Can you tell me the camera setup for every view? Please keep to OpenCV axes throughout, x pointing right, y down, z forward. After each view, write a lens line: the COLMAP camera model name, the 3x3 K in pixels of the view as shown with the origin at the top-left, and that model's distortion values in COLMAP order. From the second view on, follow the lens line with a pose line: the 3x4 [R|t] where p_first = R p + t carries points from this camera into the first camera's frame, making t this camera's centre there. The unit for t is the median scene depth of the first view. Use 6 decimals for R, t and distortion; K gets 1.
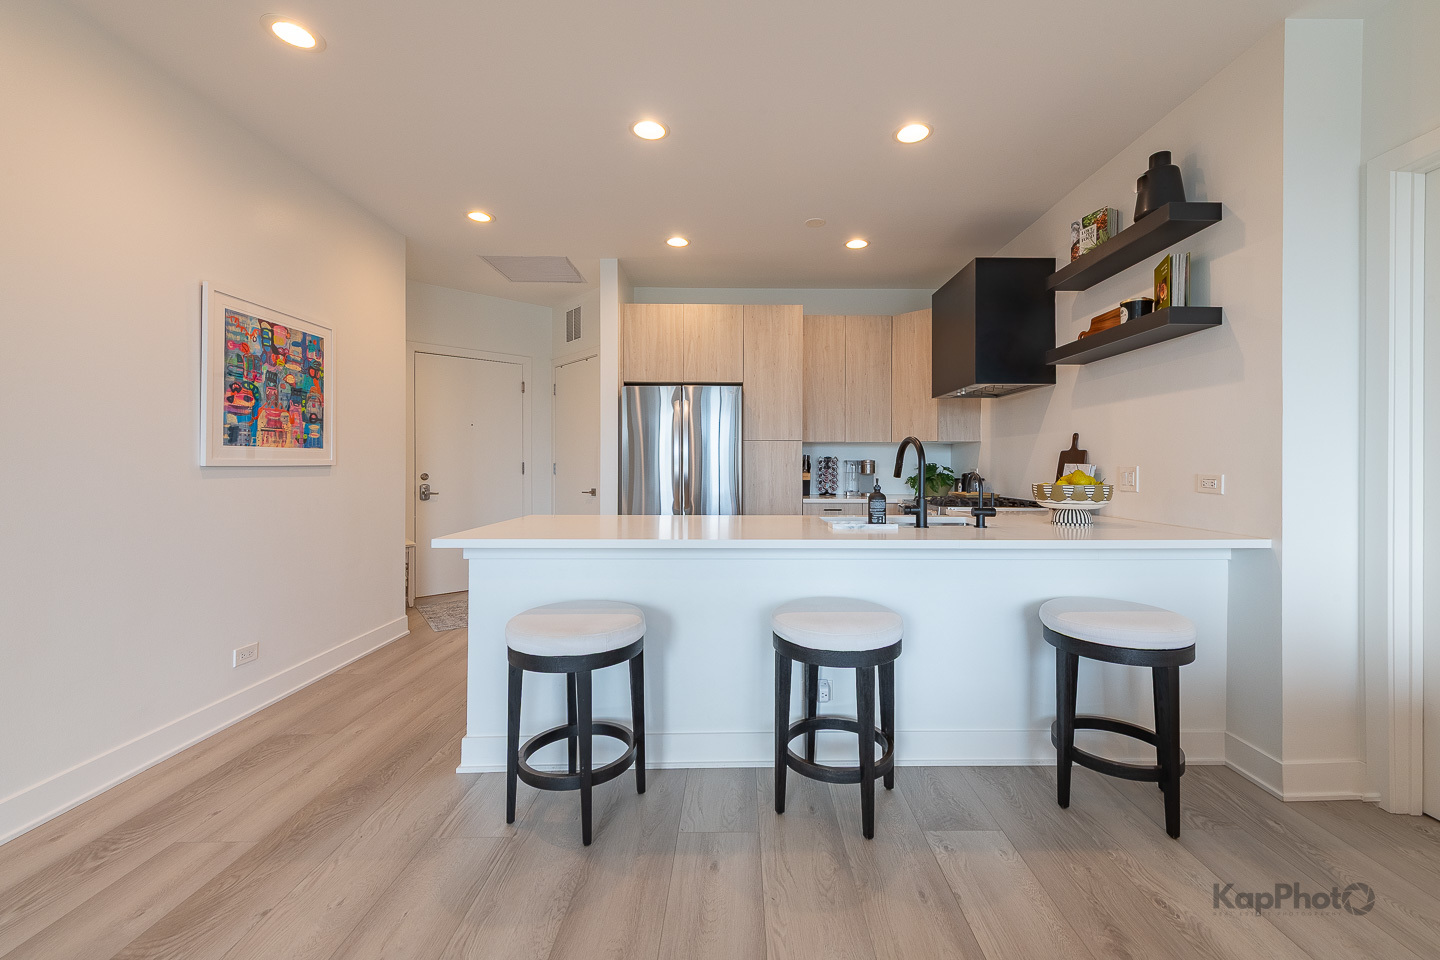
lens RADIAL K [[568.5, 0, 747.1], [0, 568.5, 466.2], [0, 0, 1]] dist [0.010863, -0.000078]
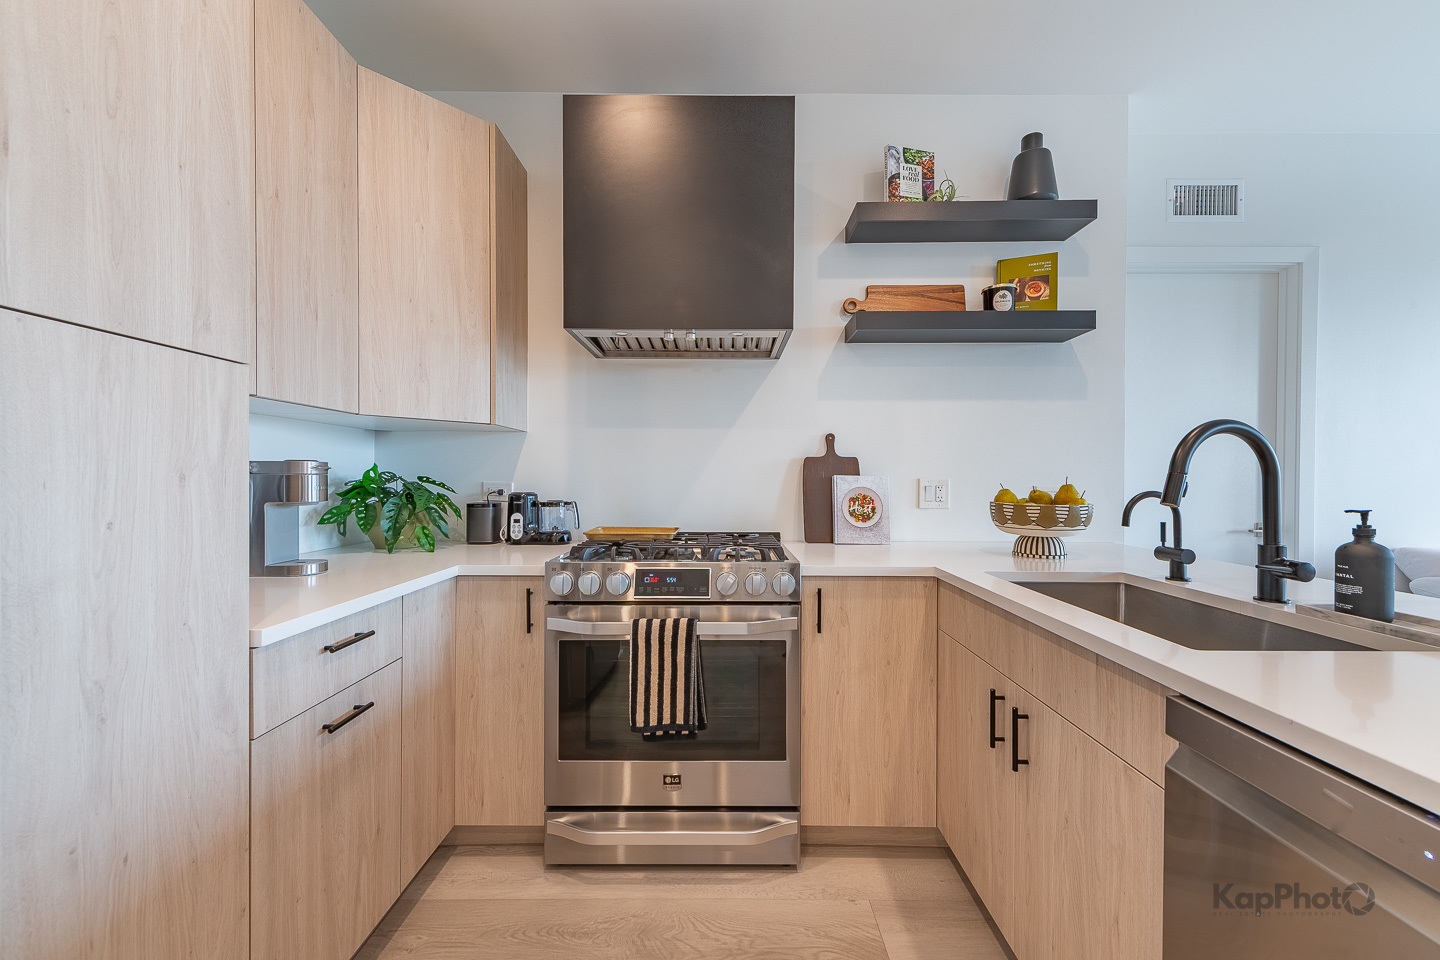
lens RADIAL K [[579.3, 0, 718.4], [0, 579.3, 482.8], [0, 0, 1]] dist [0.009136, -0.000427]
pose [[0.018591, -0.013802, 0.999732, -0.175942], [-0.002560, 0.999901, 0.013852, -0.004598], [-0.999824, -0.002817, 0.018554, 1.163656]]
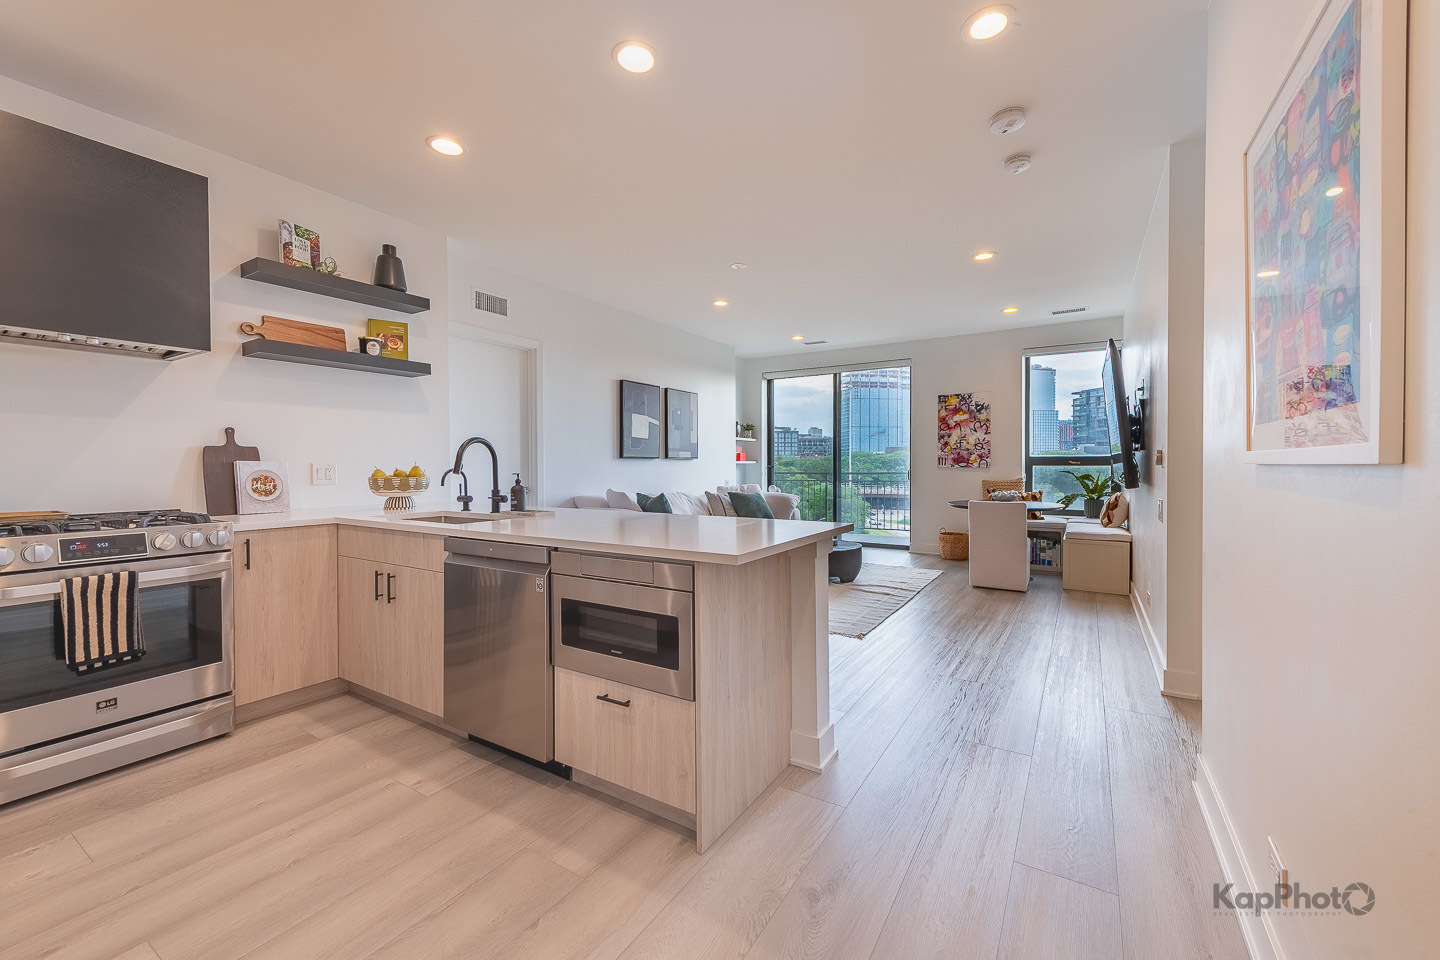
lens RADIAL K [[580.5, 0, 719.6], [0, 580.5, 470.0], [0, 0, 1]] dist [0.017147, -0.000284]
pose [[-0.833595, -0.009019, 0.552302, -0.615489], [-0.000375, 0.999876, 0.015761, -0.005186], [-0.552375, 0.012931, -0.833495, 1.392402]]
